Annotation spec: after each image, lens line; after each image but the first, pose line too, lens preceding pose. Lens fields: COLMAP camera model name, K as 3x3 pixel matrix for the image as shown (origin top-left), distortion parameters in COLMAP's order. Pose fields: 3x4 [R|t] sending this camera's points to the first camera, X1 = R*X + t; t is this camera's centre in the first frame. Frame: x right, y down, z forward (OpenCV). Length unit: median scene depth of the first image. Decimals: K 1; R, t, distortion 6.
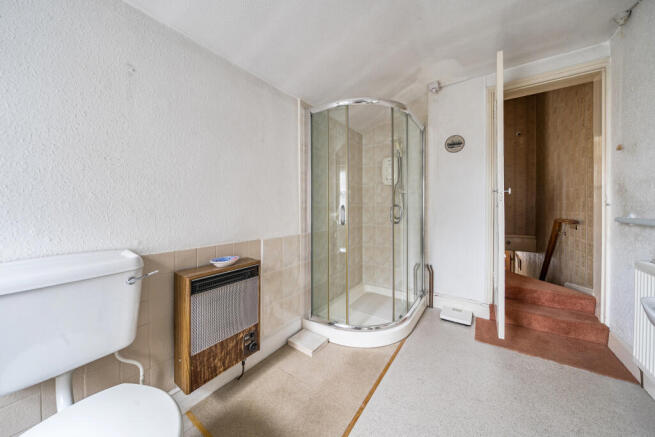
lens RADIAL K [[224.8, 0, 324.5], [0, 224.8, 215.2], [0, 0, 1]] dist [0.000218, -0.000089]
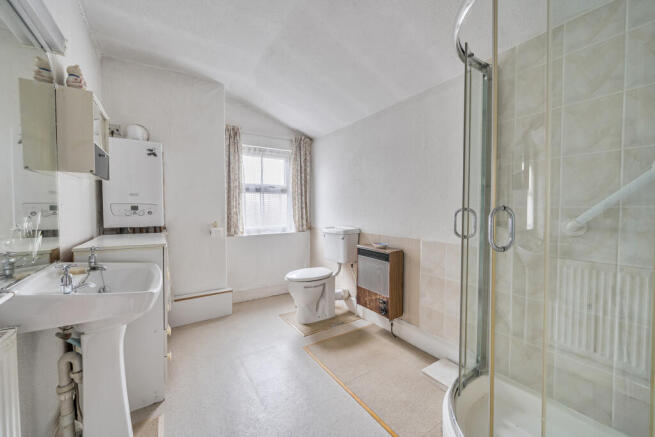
lens RADIAL K [[254.3, 0, 327.5], [0, 254.3, 218.5], [0, 0, 1]] dist [0.000210, 0.000014]
pose [[-0.387109, 0.035494, -0.921350, 1.342380], [-0.019496, 0.998720, 0.046666, -0.056325], [0.921828, 0.036028, -0.385922, 1.367980]]
